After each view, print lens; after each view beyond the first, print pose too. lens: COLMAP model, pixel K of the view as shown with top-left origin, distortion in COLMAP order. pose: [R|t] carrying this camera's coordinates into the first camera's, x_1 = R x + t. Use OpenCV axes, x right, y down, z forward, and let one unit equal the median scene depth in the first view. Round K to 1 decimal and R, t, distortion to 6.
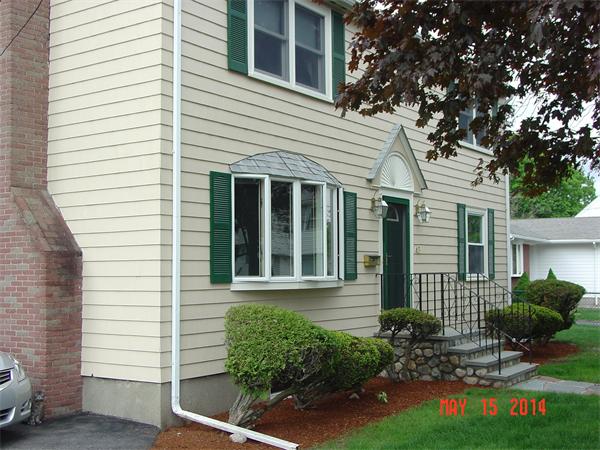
lens RADIAL K [[781.0, 0, 300.0], [0, 781.0, 225.0], [0, 0, 1]] dist [-0.028789, 0.034284]
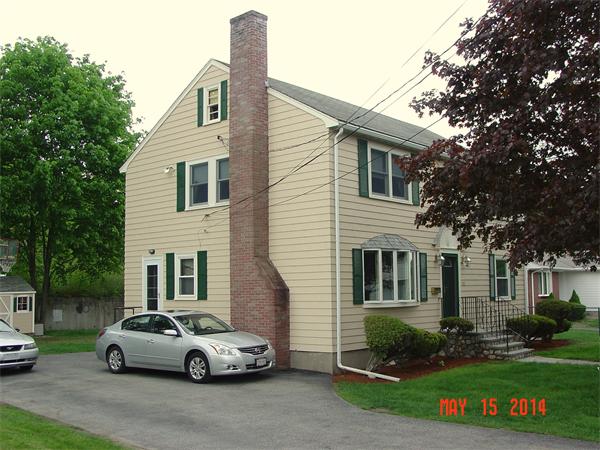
lens RADIAL K [[781.0, 0, 300.0], [0, 781.0, 225.0], [0, 0, 1]] dist [-0.028789, 0.034284]
pose [[0.995532, -0.014642, -0.093282, -0.057332], [0.012793, 0.999710, -0.020395, -0.084654], [0.093553, 0.019111, 0.995431, -0.953784]]
